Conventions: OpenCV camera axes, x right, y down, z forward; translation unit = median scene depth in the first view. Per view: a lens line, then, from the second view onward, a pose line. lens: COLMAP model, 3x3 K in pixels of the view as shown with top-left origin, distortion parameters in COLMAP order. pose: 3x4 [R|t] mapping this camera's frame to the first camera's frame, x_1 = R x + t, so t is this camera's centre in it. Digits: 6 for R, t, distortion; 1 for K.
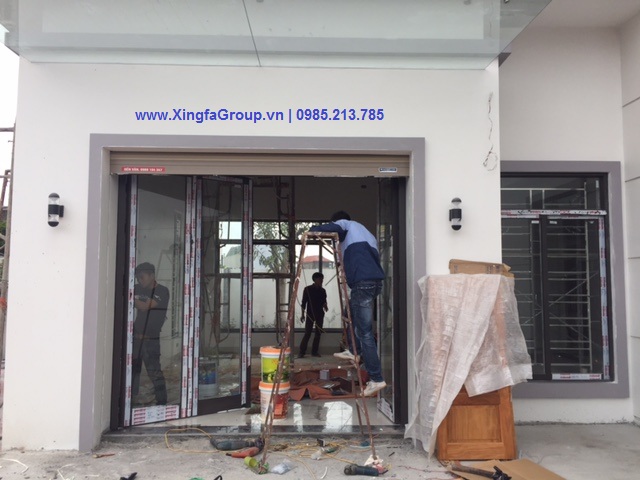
lens RADIAL K [[538.4, 0, 320.0], [0, 538.4, 240.0], [0, 0, 1]] dist [0.046613, -0.077864]
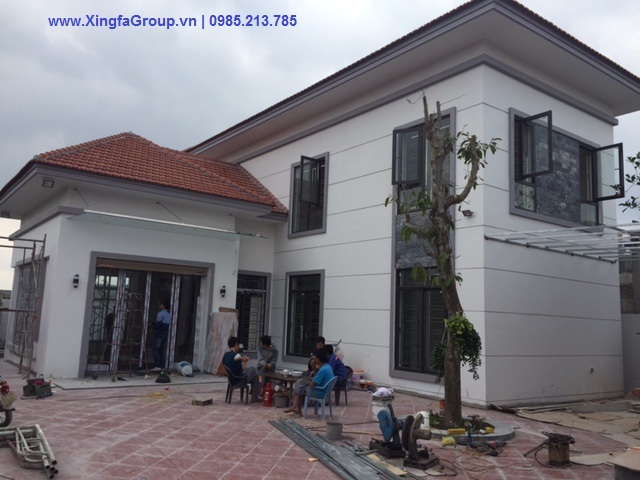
lens RADIAL K [[538.4, 0, 320.0], [0, 538.4, 240.0], [0, 0, 1]] dist [0.046613, -0.077864]
pose [[0.799868, 0.110731, 0.589872, -1.058687], [-0.074195, 0.993537, -0.085899, -0.110409], [-0.595572, 0.024942, 0.802915, -1.621496]]
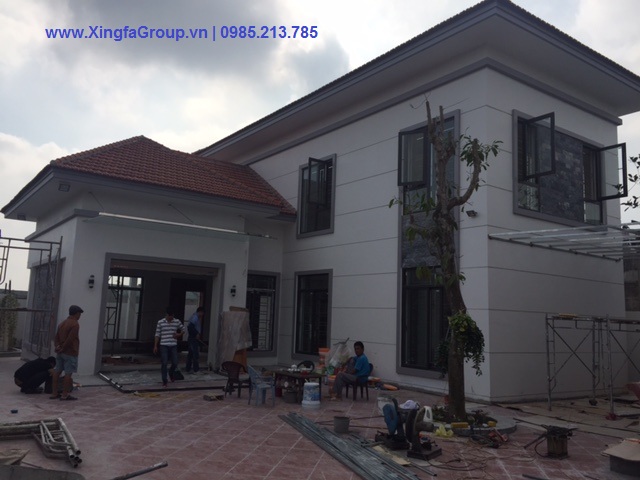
lens RADIAL K [[538.4, 0, 320.0], [0, 538.4, 240.0], [0, 0, 1]] dist [0.046613, -0.077864]
pose [[0.810315, 0.104830, 0.576542, -1.088705], [-0.069617, 0.994122, -0.082911, -0.112089], [-0.581845, 0.027047, 0.812850, -1.672332]]
